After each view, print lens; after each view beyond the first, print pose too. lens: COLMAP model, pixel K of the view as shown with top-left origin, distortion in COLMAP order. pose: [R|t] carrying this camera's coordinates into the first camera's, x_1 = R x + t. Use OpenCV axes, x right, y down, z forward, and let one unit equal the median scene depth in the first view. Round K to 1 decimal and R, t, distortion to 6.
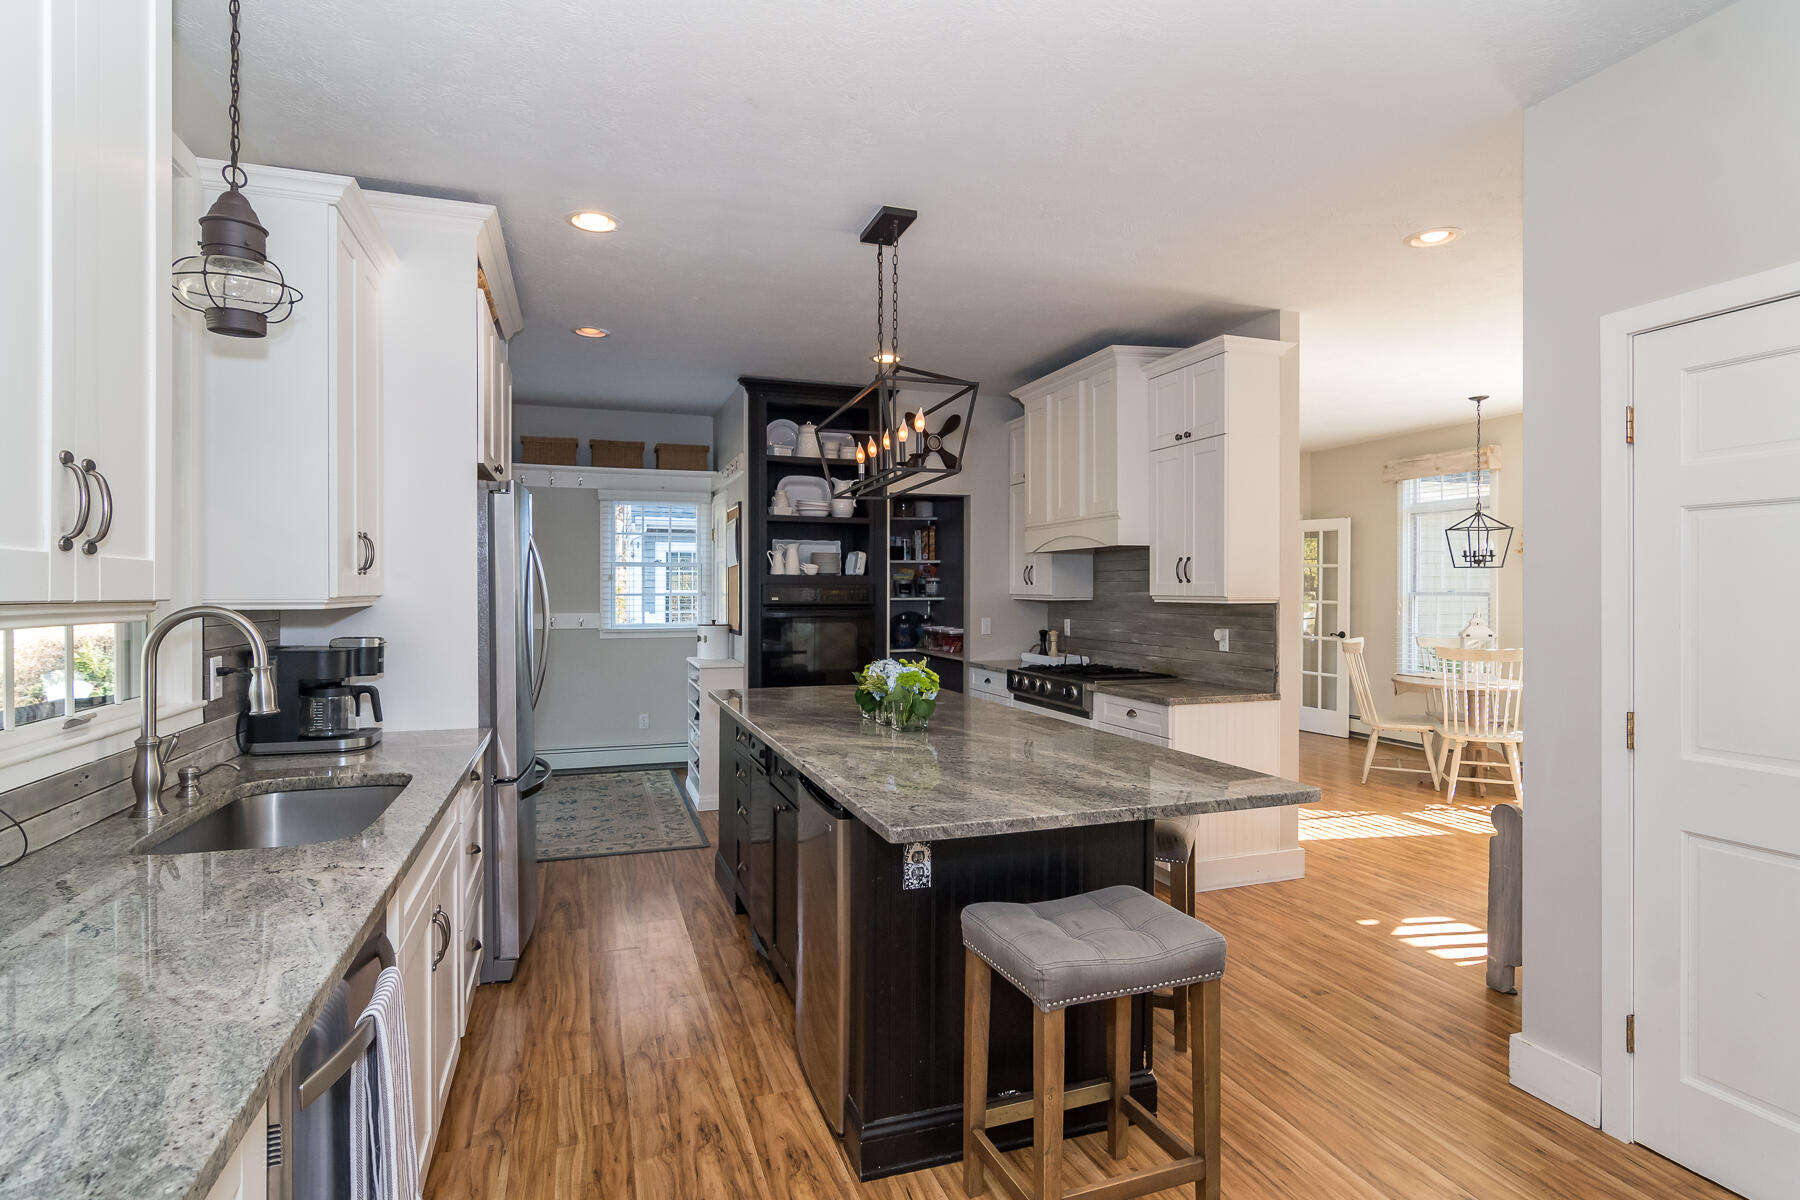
lens RADIAL K [[910.6, 0, 900.0], [0, 910.6, 600.0], [0, 0, 1]] dist [-0.000358, -0.000058]
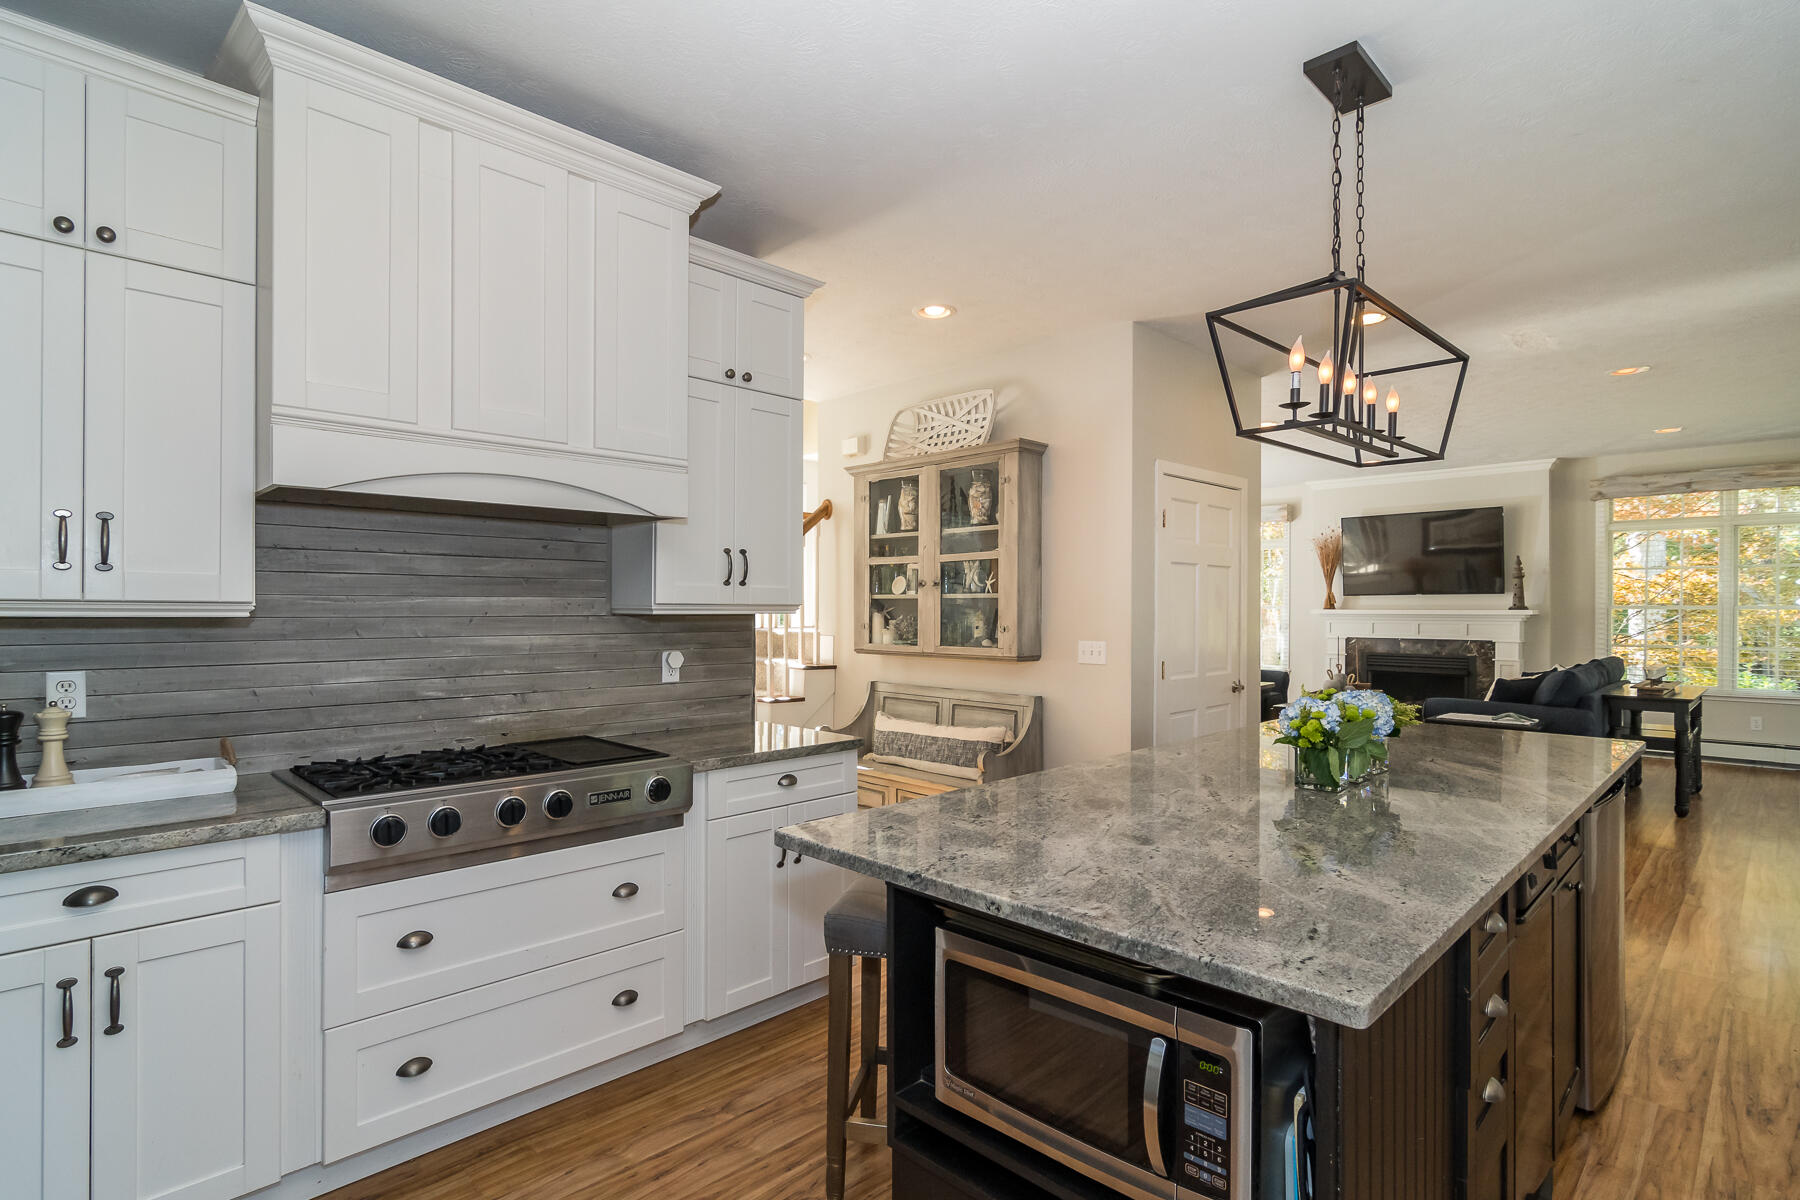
lens RADIAL K [[898.1, 0, 900.0], [0, 898.1, 600.0], [0, 0, 1]] dist [0.002080, 0.001531]
pose [[-0.435761, 0.007868, 0.900028, -0.364057], [0.007686, 0.999958, -0.005020, -0.003016], [-0.900030, 0.004730, -0.435803, 1.188232]]
